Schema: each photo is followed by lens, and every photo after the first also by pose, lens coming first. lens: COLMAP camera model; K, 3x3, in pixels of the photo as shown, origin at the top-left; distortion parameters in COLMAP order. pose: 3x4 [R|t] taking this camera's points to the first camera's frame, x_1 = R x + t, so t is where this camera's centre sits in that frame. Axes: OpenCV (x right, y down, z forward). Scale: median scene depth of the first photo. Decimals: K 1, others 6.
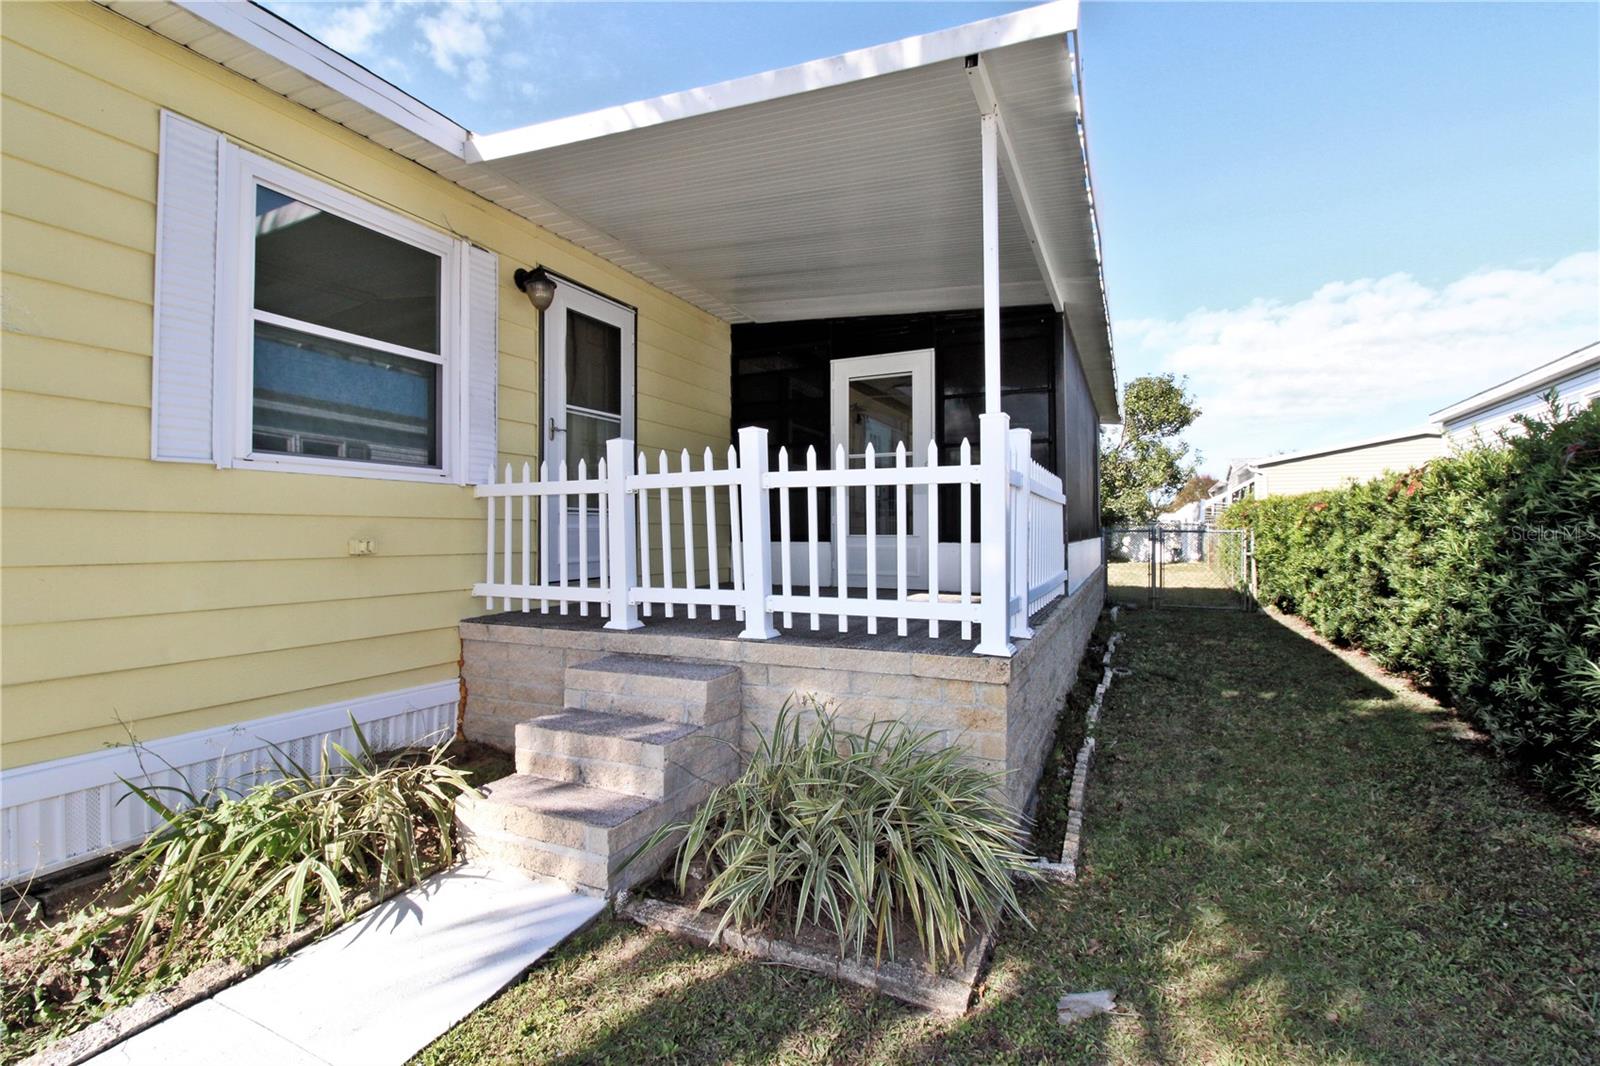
lens RADIAL K [[739.7, 0, 796.6], [0, 739.7, 521.9], [0, 0, 1]] dist [0.011651, -0.018911]
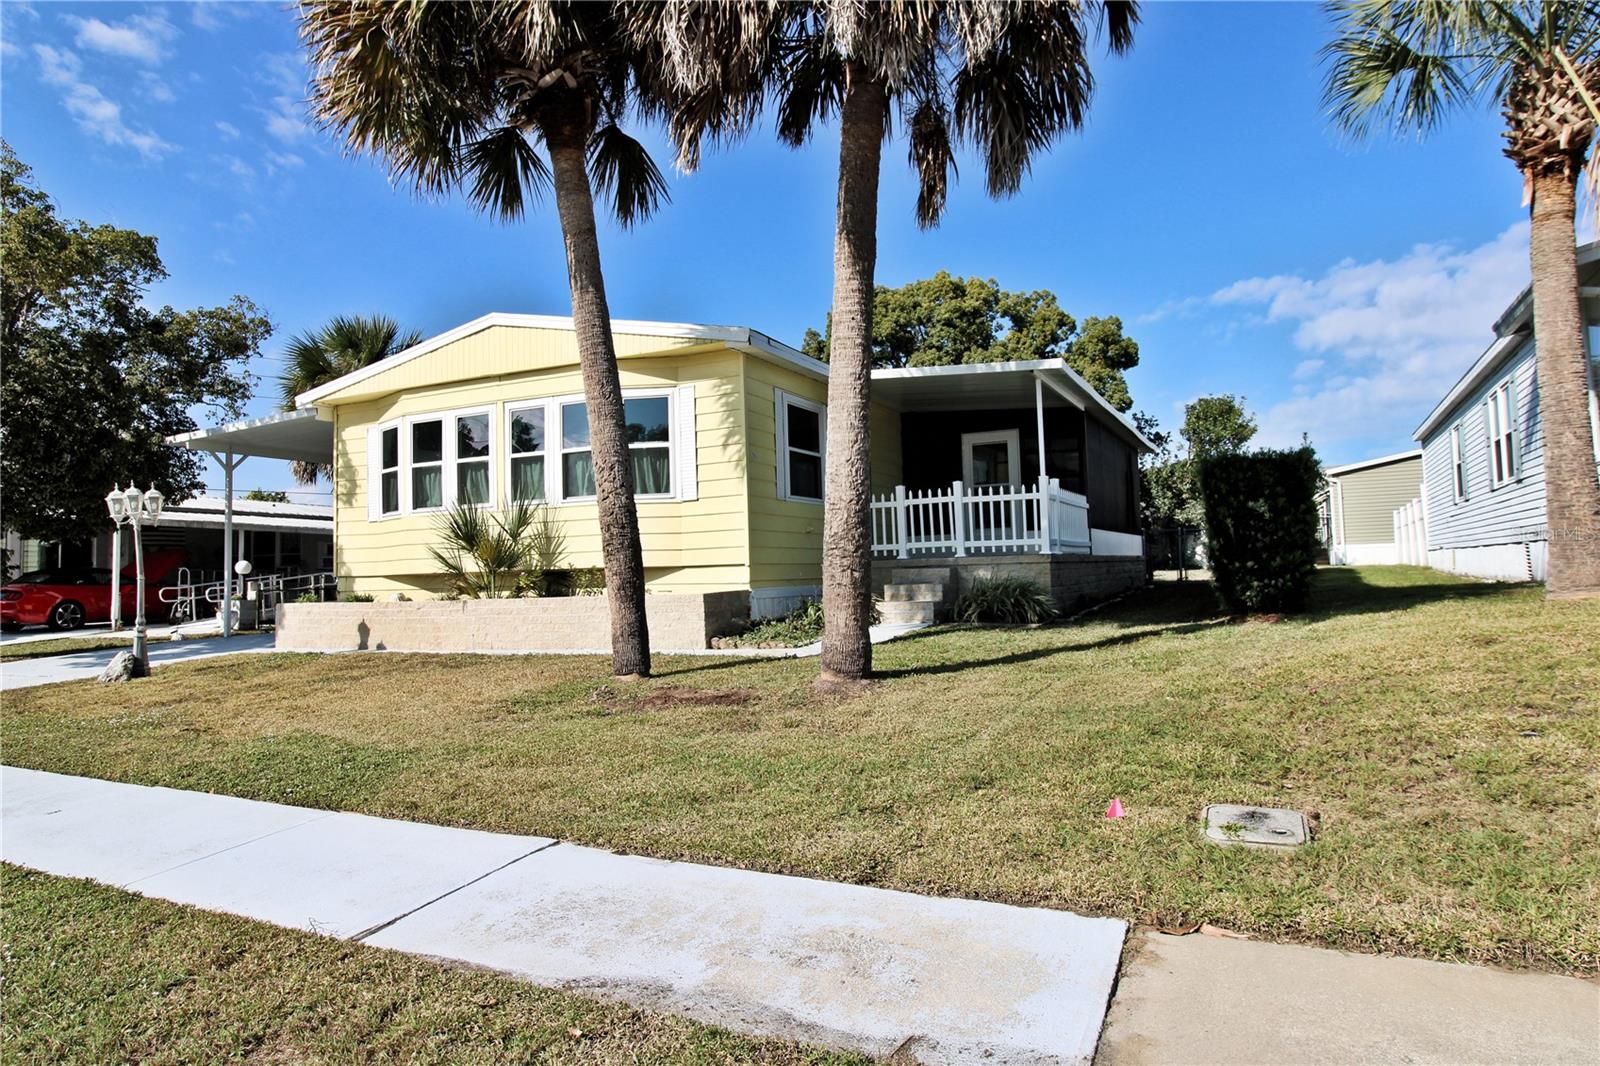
lens RADIAL K [[989.1, 0, 800.0], [0, 989.1, 533.0], [0, 0, 1]] dist [-0.002195, -0.000828]
pose [[0.999502, -0.026891, -0.016488, -0.579602], [0.026447, 0.999297, -0.026560, 0.146349], [0.017191, 0.026111, 0.999511, -2.652268]]
